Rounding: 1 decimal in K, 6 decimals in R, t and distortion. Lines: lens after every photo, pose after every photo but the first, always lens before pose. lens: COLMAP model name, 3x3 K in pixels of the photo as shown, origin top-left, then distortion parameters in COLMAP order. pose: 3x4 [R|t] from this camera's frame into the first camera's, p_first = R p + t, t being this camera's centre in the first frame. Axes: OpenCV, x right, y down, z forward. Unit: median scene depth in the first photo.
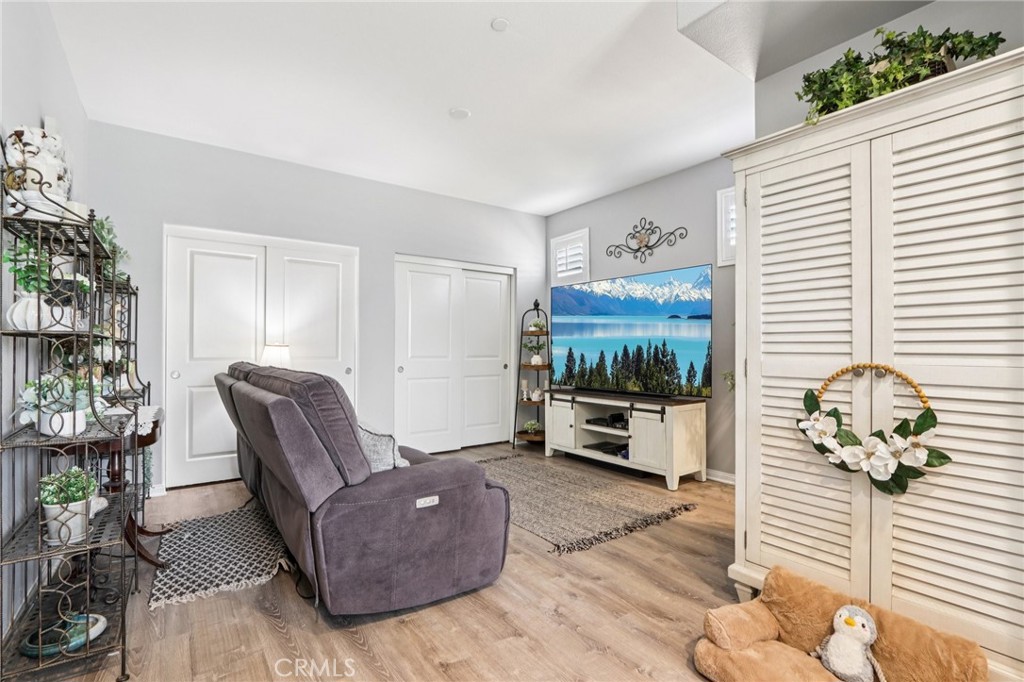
lens RADIAL K [[474.6, 0, 513.0], [0, 474.6, 347.1], [0, 0, 1]] dist [-0.013369, 0.001756]
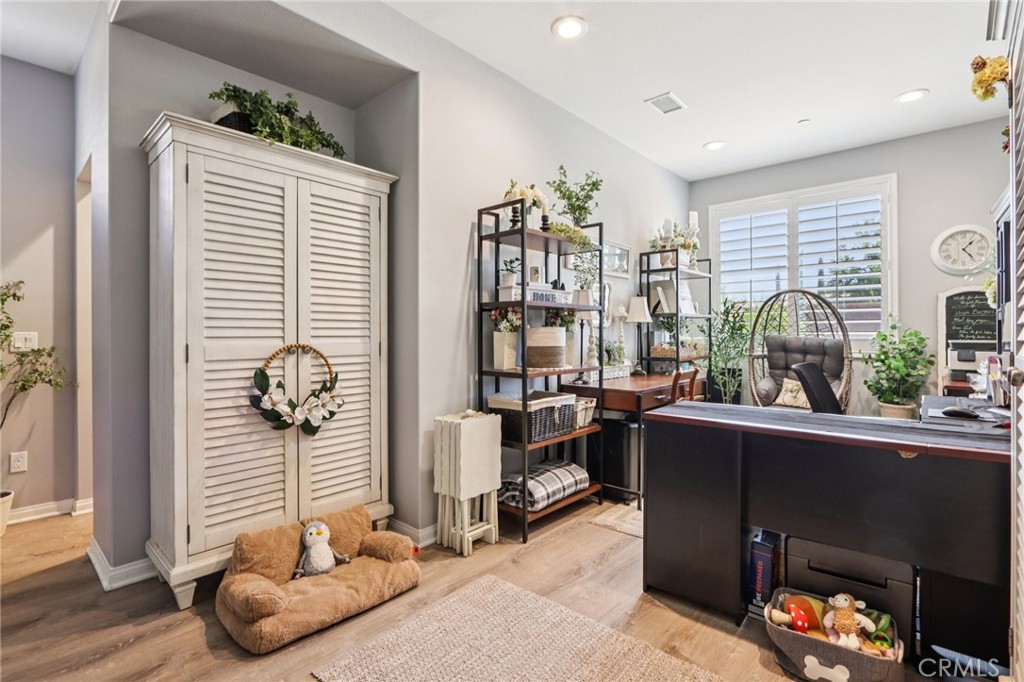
lens RADIAL K [[474.6, 0, 535.1], [0, 474.6, 330.7], [0, 0, 1]] dist [-0.013369, 0.001756]
pose [[-0.220681, 0.002049, 0.975344, -0.692258], [0.000709, 0.999998, -0.001940, -0.000021], [-0.975346, 0.000264, -0.220682, 0.625571]]
